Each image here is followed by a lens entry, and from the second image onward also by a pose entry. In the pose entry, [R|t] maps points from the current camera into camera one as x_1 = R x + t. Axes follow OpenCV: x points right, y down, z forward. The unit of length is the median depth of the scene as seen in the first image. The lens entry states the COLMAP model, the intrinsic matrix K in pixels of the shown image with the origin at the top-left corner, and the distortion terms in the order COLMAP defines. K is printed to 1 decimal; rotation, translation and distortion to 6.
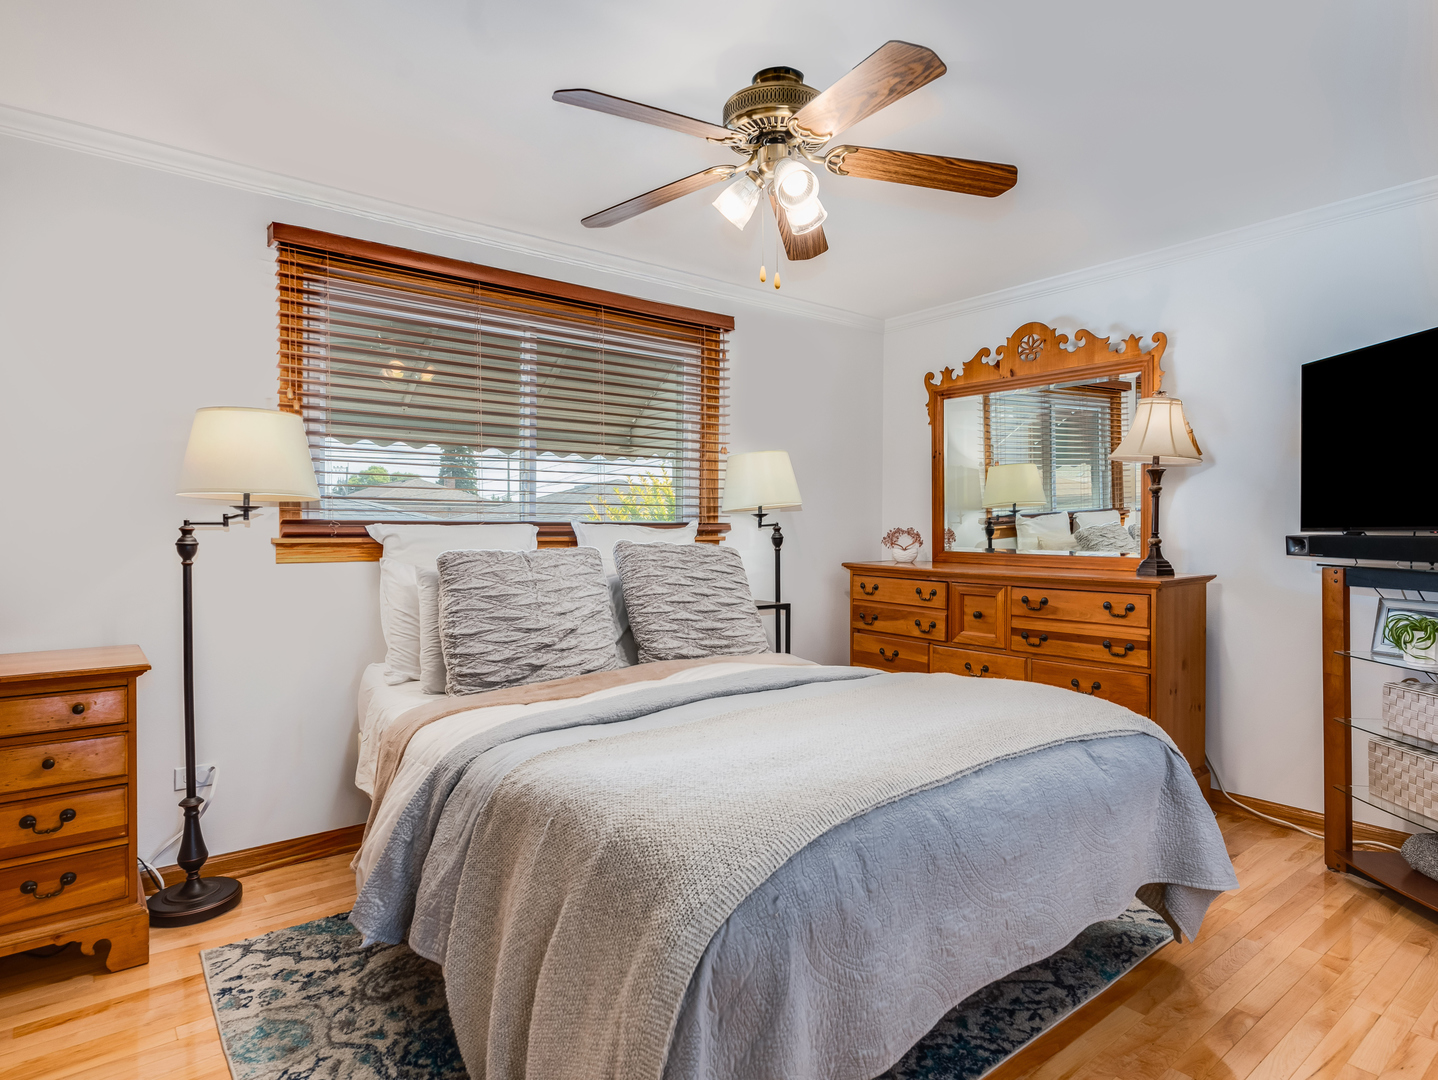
lens RADIAL K [[782.5, 0, 721.2], [0, 782.5, 533.4], [0, 0, 1]] dist [-0.000185, 0.000054]
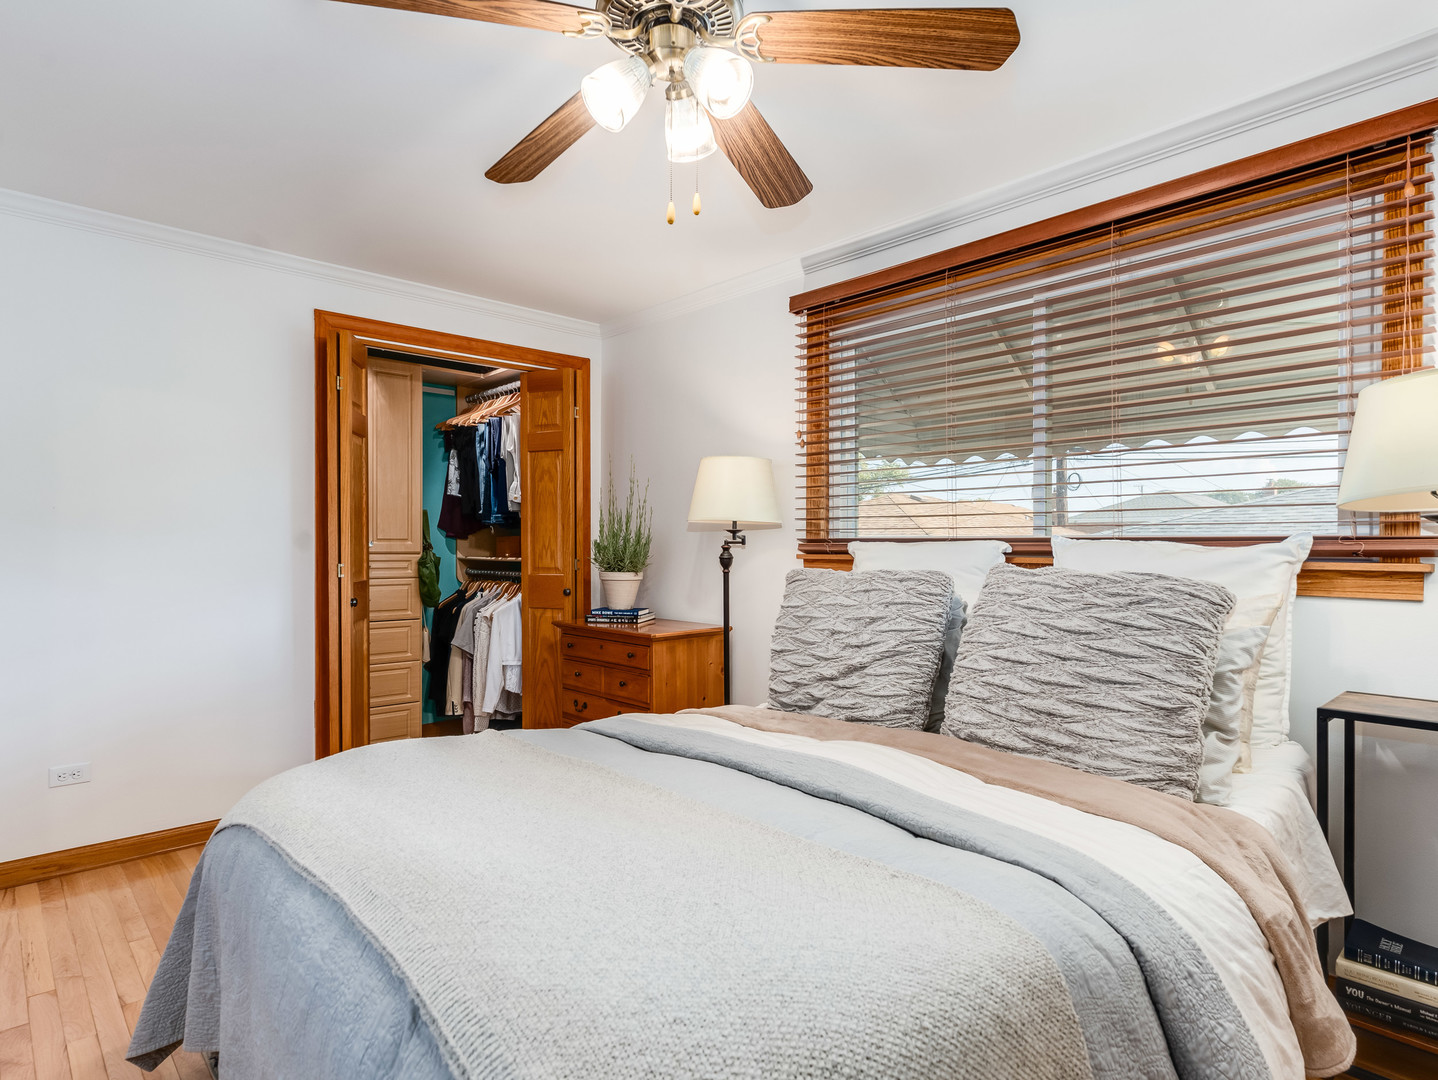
lens RADIAL K [[784.4, 0, 720.2], [0, 784.4, 545.3], [0, 0, 1]] dist [0.004671, -0.000220]
pose [[0.095293, 0.003552, -0.995443, 0.623679], [-0.001832, 0.999993, 0.003393, -0.011544], [0.995448, 0.001500, 0.095298, 0.744164]]
